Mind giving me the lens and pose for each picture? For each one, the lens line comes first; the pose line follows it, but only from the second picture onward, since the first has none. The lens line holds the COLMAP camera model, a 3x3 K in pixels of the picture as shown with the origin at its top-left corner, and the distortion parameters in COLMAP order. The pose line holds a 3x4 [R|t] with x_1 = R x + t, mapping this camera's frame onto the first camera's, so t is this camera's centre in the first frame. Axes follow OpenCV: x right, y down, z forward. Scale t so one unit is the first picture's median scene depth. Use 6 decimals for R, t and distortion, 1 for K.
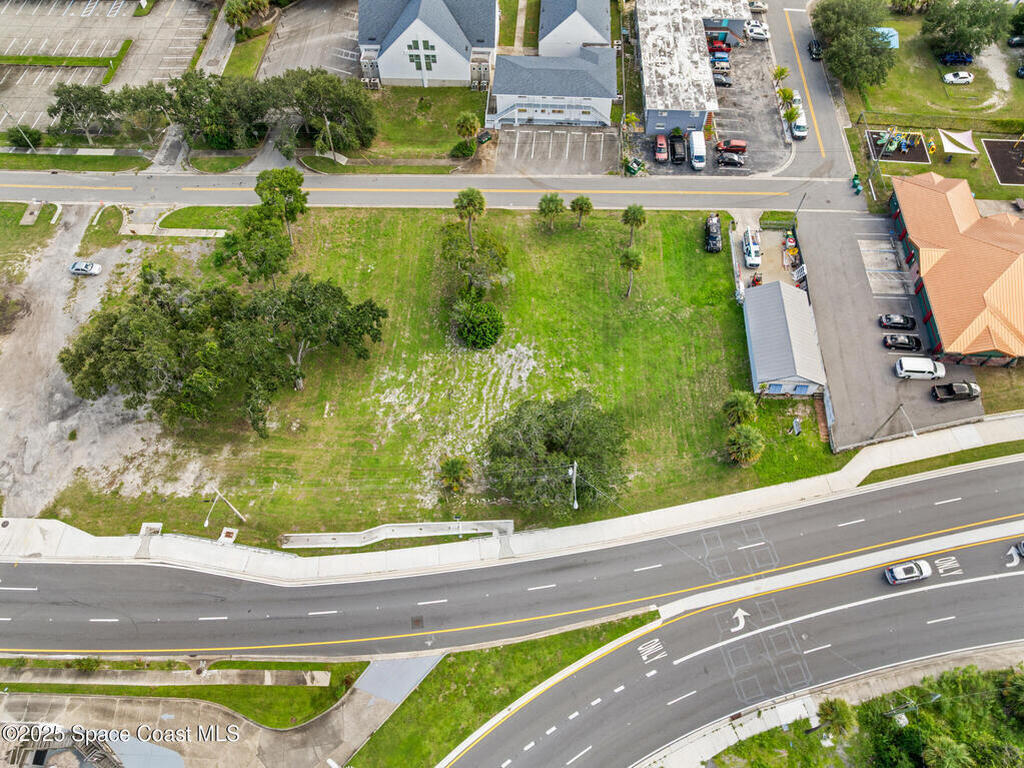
lens RADIAL K [[722.6, 0, 516.3], [0, 722.6, 381.2], [0, 0, 1]] dist [-0.038864, 0.003315]
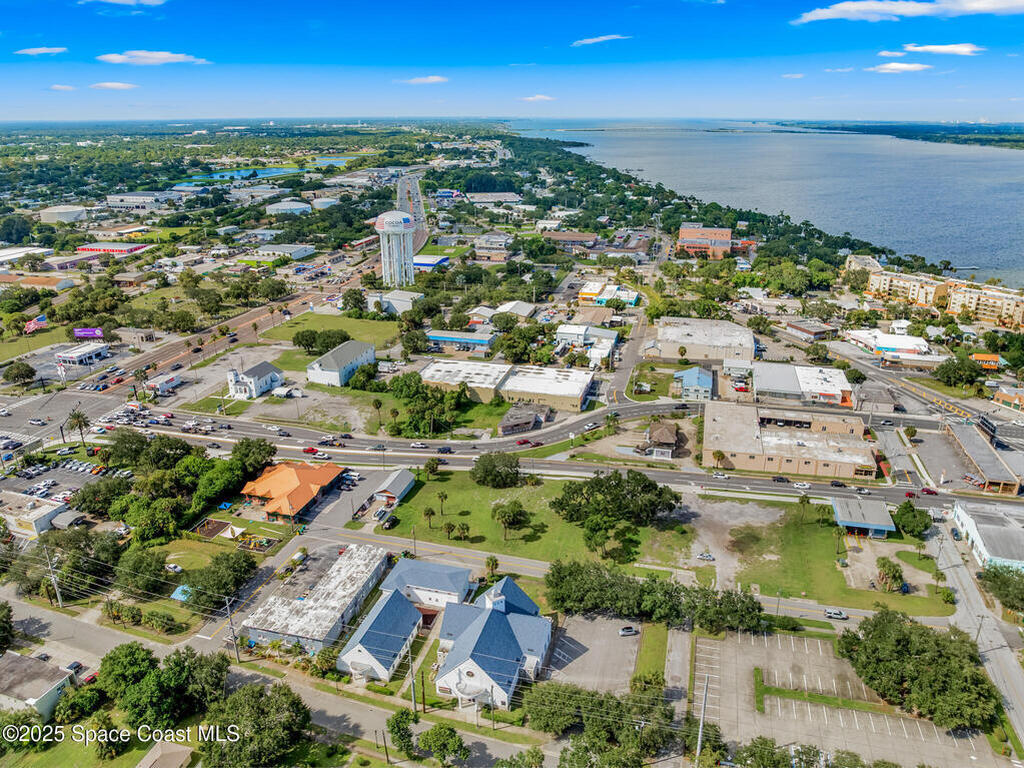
lens RADIAL K [[722.6, 0, 520.3], [0, 722.6, 369.7], [0, 0, 1]] dist [-0.038864, 0.003315]
pose [[-0.979060, -0.064406, 0.193113, -0.535635], [0.174823, 0.220004, 0.959706, -2.575844], [-0.104297, 0.973370, -0.204138, 1.112862]]
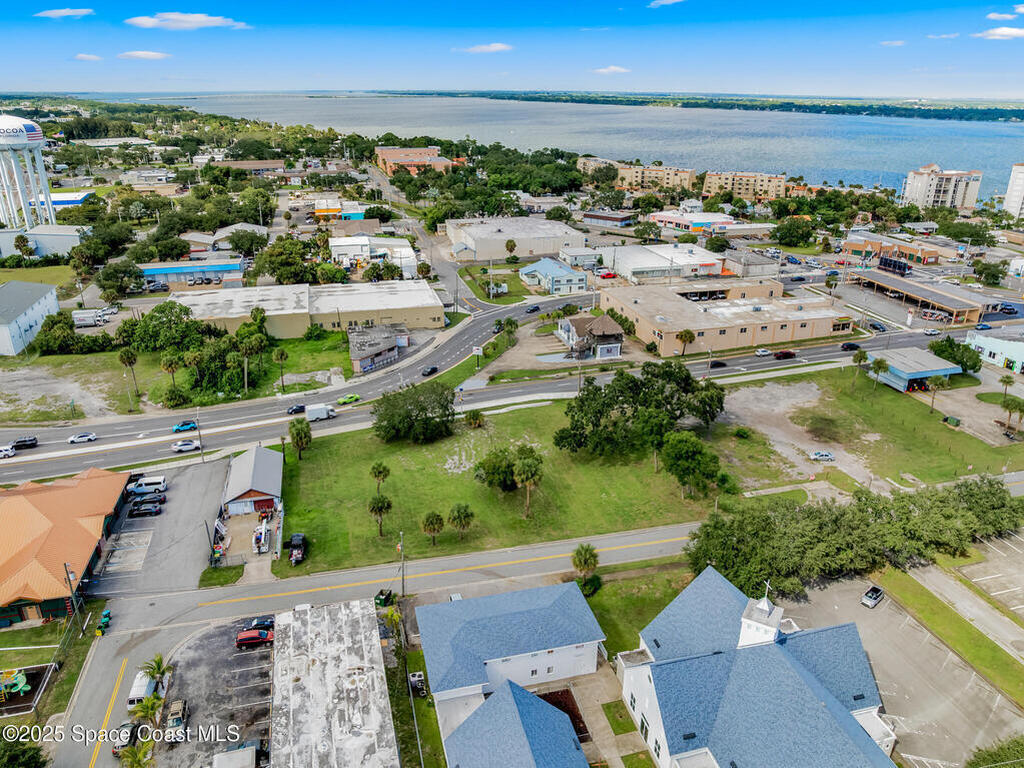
lens RADIAL K [[722.6, 0, 516.0], [0, 722.6, 379.6], [0, 0, 1]] dist [-0.038864, 0.003315]
pose [[-0.951906, 0.113037, -0.284776, 0.283059], [-0.261514, 0.184531, 0.947396, -1.463465], [0.159641, 0.976305, -0.146096, 1.124257]]
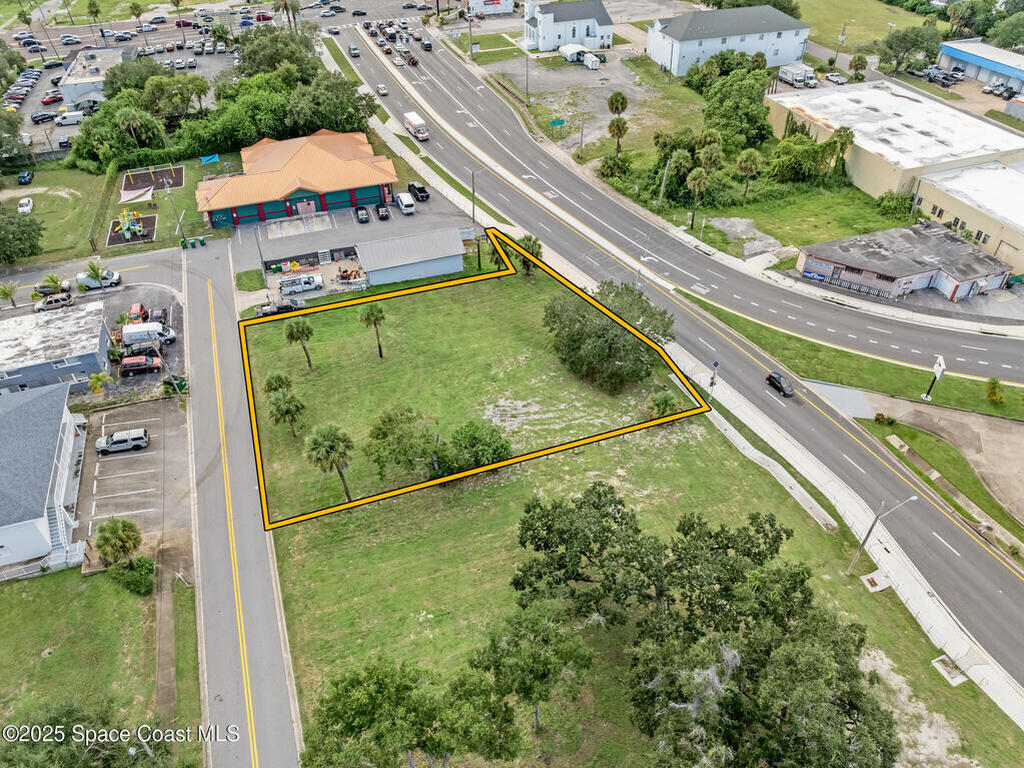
lens RADIAL K [[722.6, 0, 517.4], [0, 722.6, 368.8], [0, 0, 1]] dist [-0.038864, 0.003315]
pose [[-0.390447, -0.575445, 0.718620, -0.640930], [0.785208, 0.199357, 0.586264, -0.575815], [-0.480625, 0.793171, 0.374005, 0.662422]]
